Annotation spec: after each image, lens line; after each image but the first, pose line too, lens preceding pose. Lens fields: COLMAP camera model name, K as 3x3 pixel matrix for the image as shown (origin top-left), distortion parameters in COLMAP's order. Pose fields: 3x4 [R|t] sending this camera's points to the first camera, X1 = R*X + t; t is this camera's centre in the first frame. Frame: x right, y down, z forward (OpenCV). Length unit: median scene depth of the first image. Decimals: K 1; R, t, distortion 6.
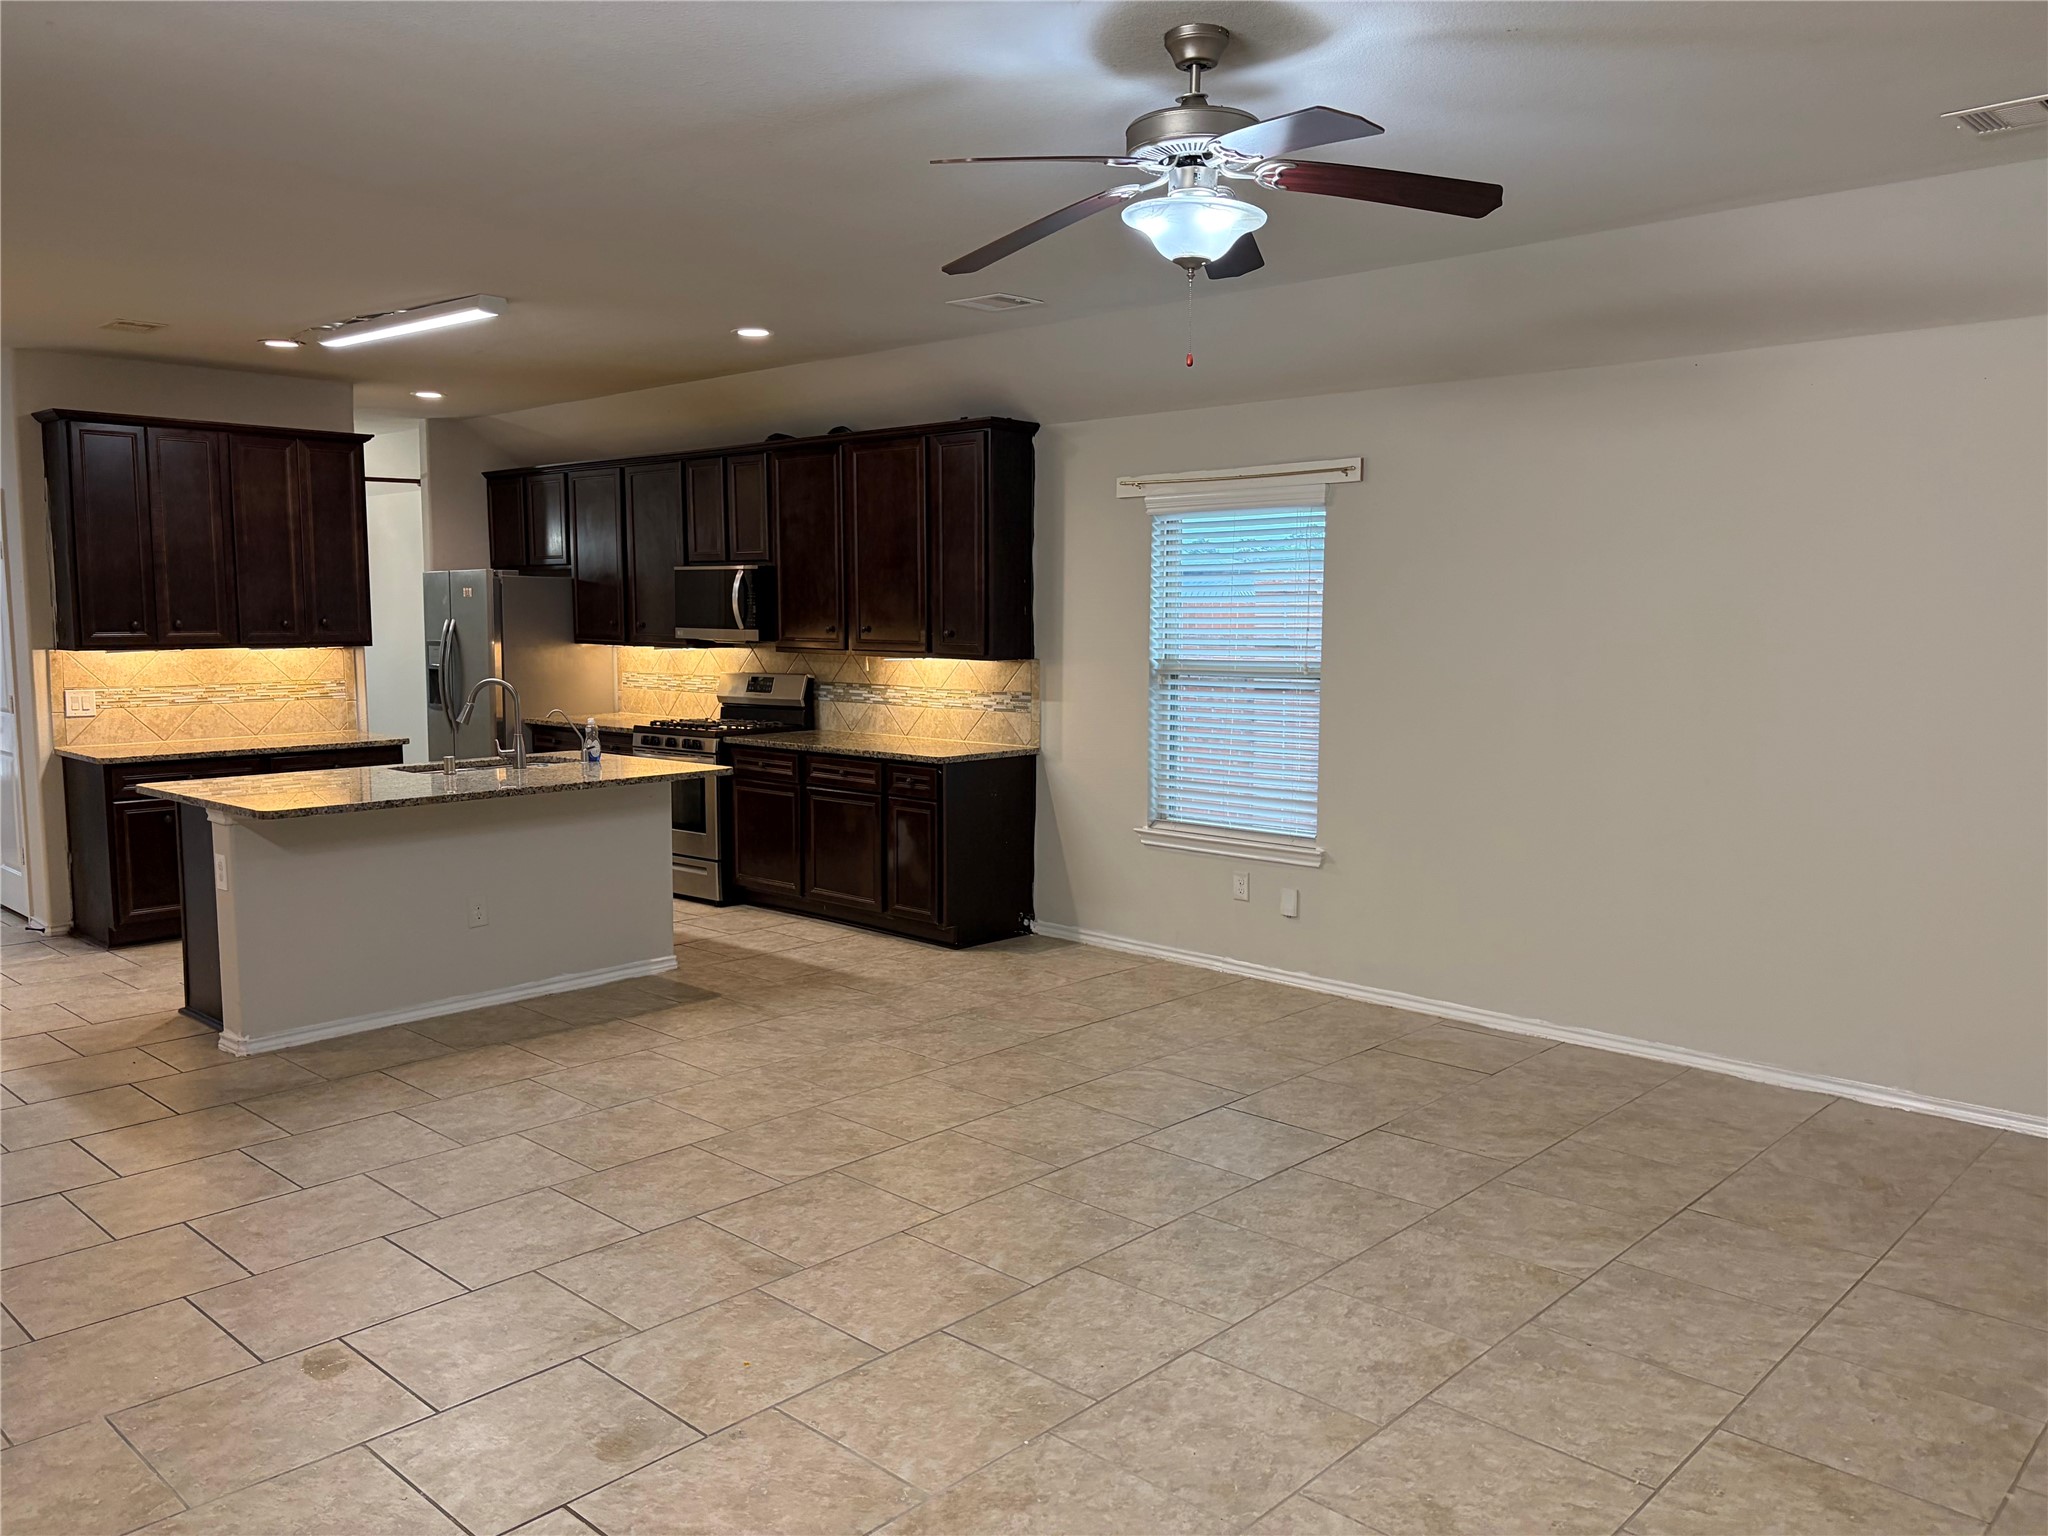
lens RADIAL K [[1533.1, 0, 1029.7], [0, 1533.1, 786.6], [0, 0, 1]] dist [0.095232, -0.132682]
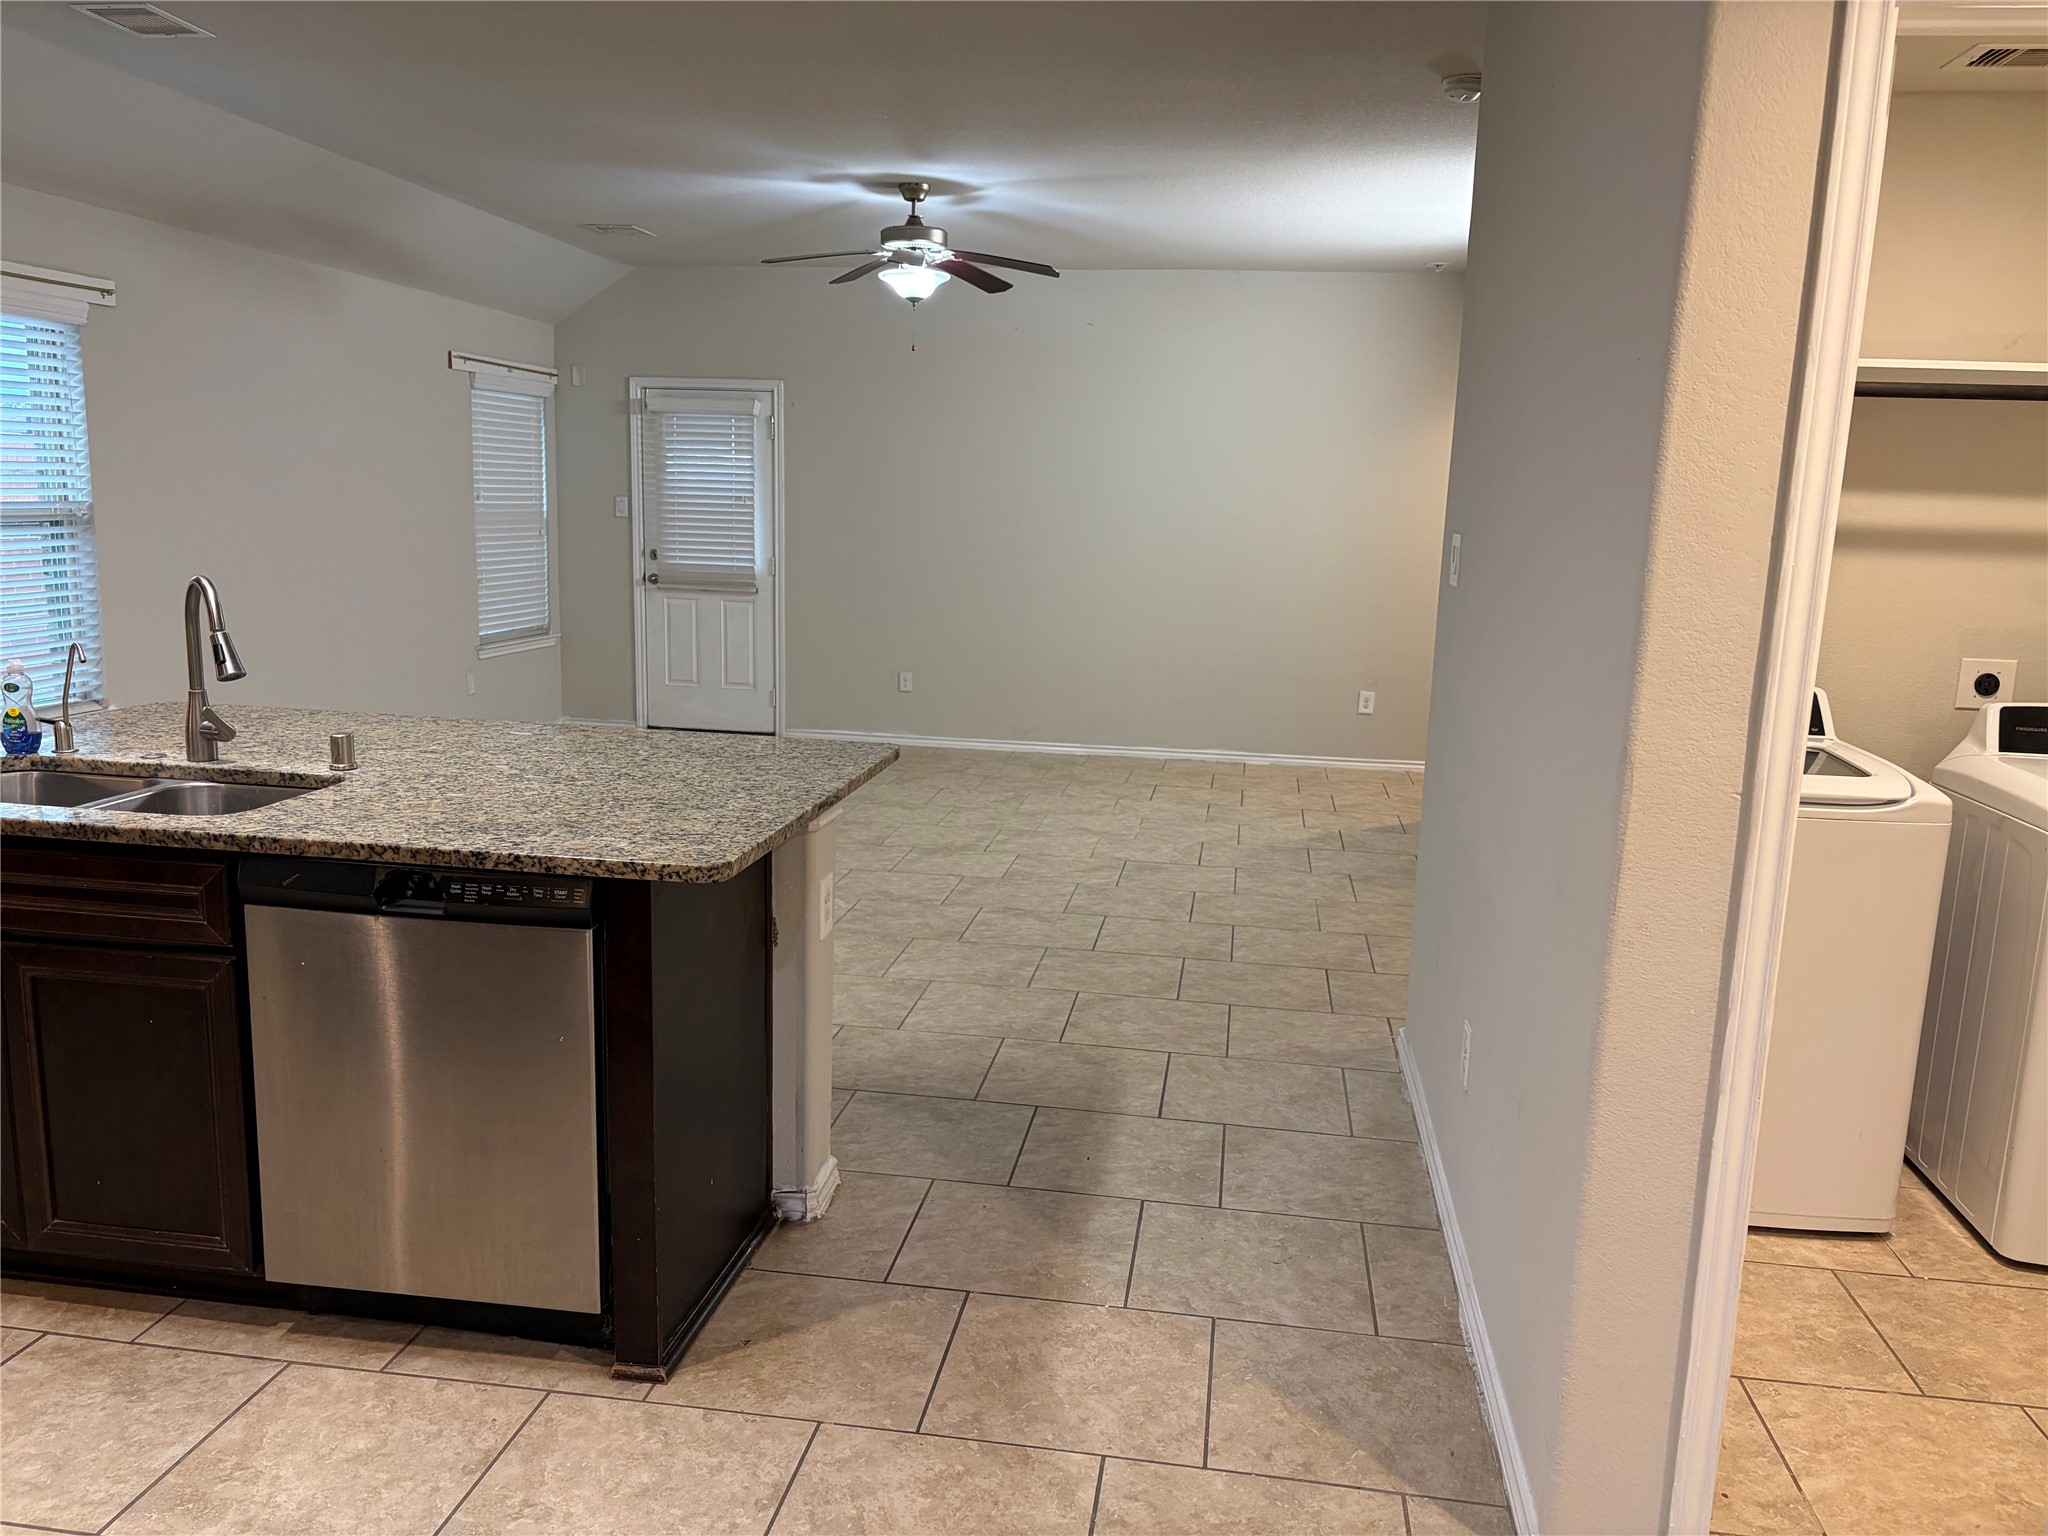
lens RADIAL K [[1577.8, 0, 1024.0], [0, 1577.8, 768.0], [0, 0, 1]] dist [0.092979, -0.114786]
pose [[-0.568932, -0.156429, 0.807370, -0.916756], [0.066234, 0.969837, 0.234581, -0.115481], [-0.819713, 0.186936, -0.541411, 1.108313]]
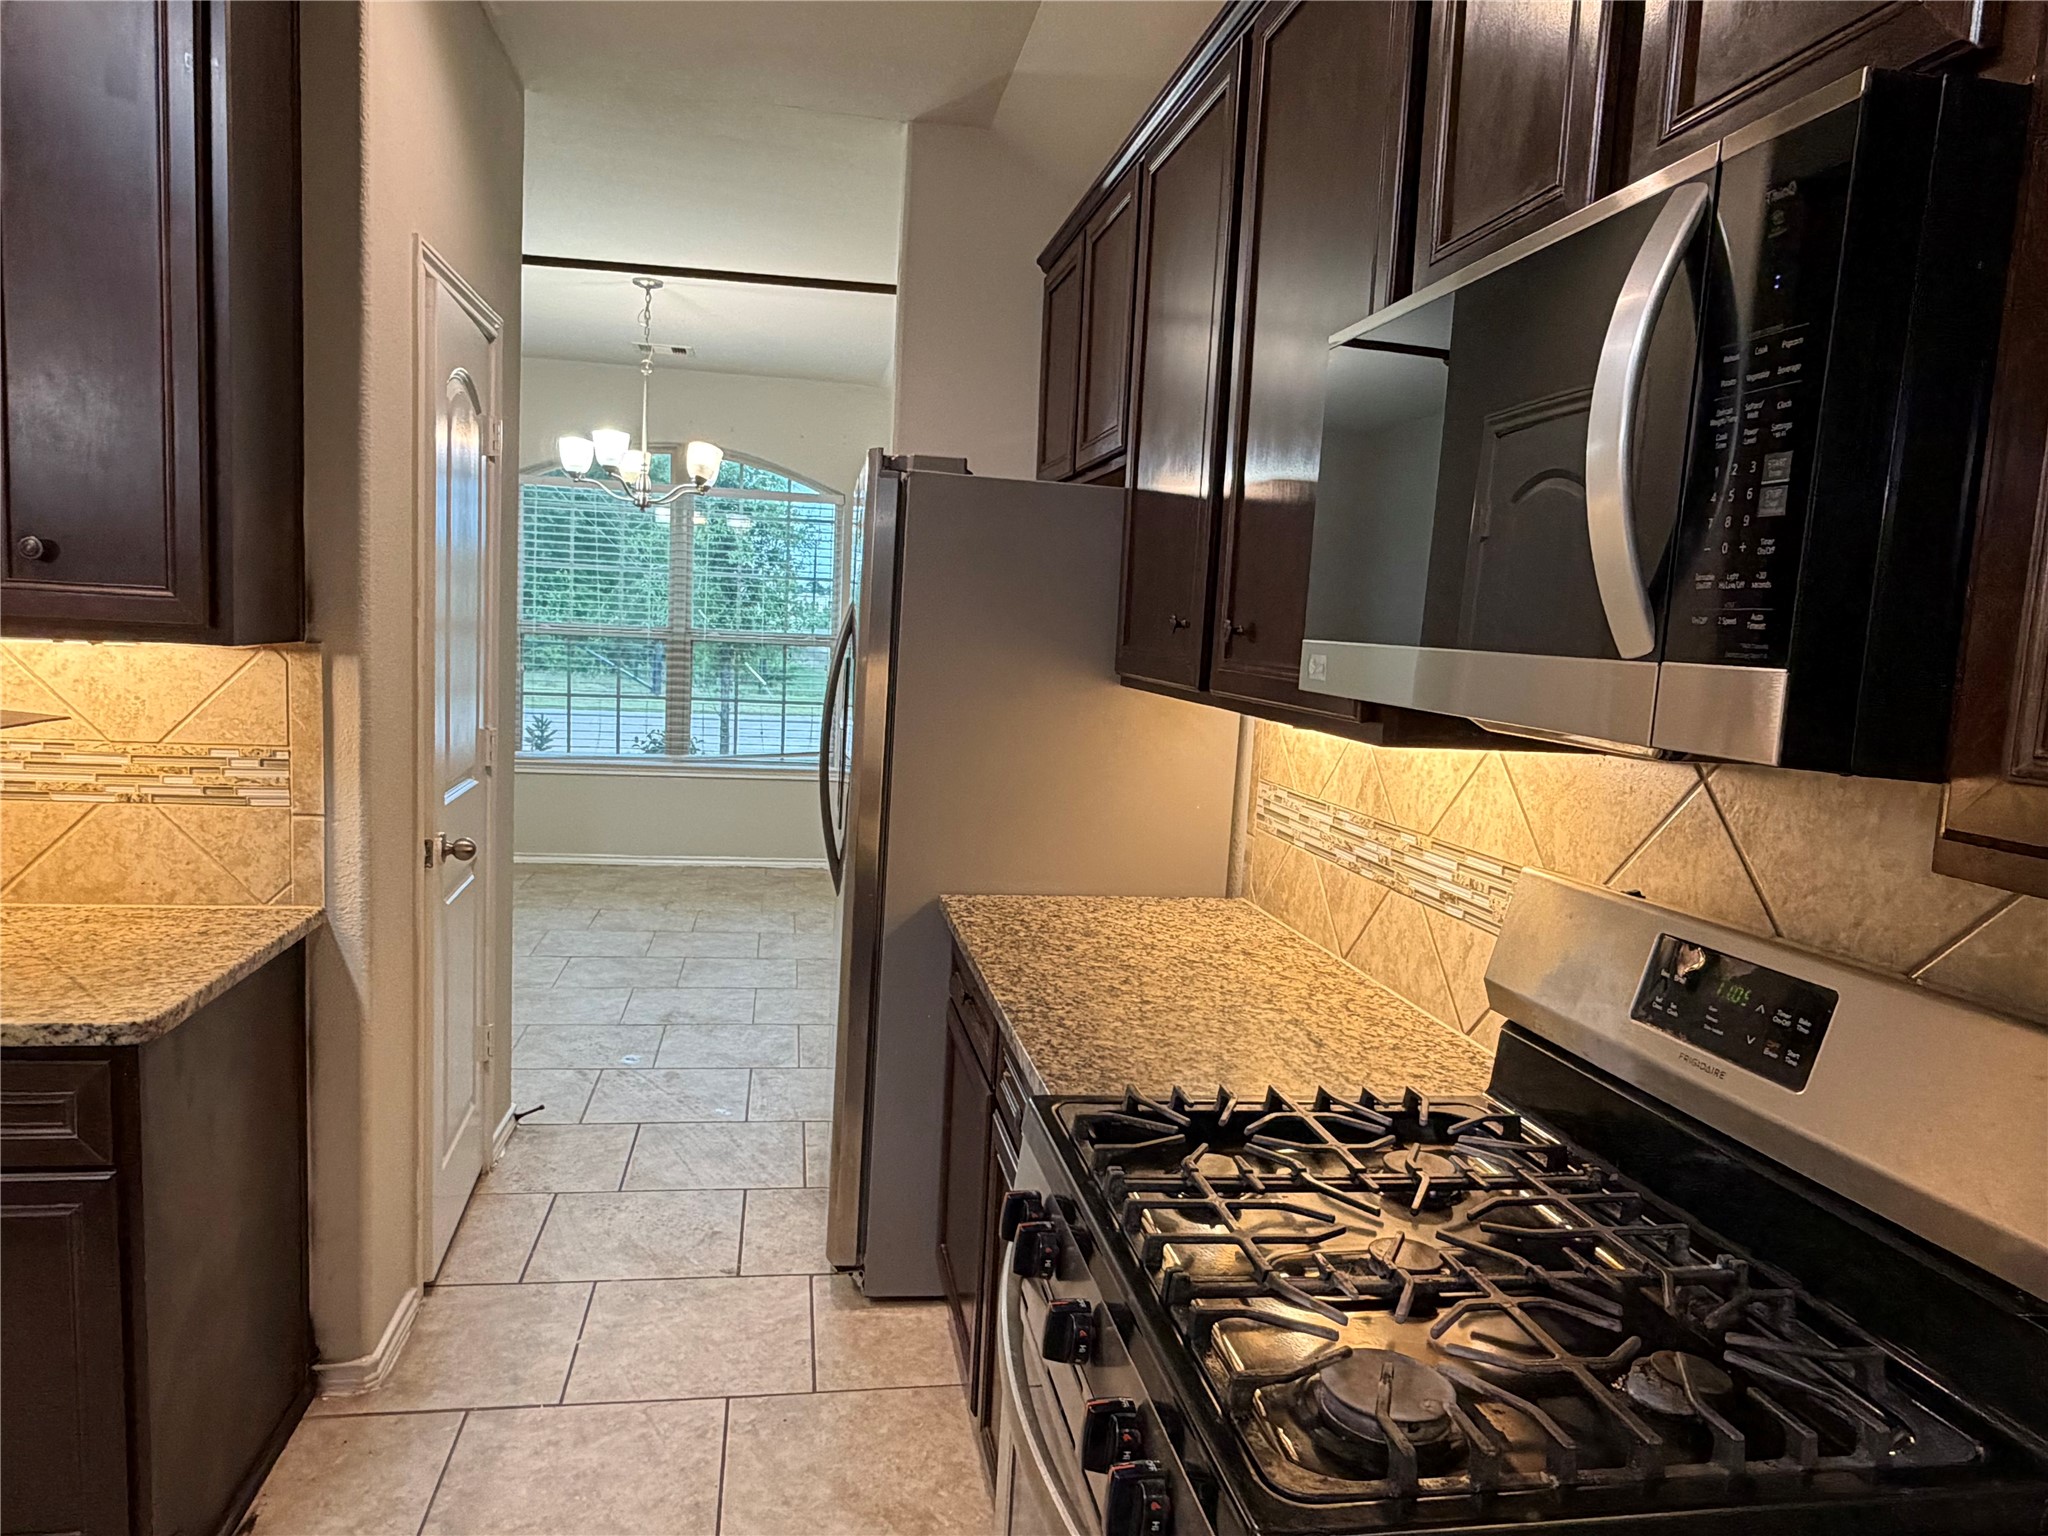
lens RADIAL K [[1346.0, 0, 1030.7], [0, 1346.0, 774.5], [0, 0, 1]] dist [0.001855, 0.000062]
pose [[0.798566, 0.108344, -0.592076, -0.211046], [-0.123613, 0.992220, 0.014843, -0.116159], [0.589078, 0.061335, 0.805745, 1.165846]]
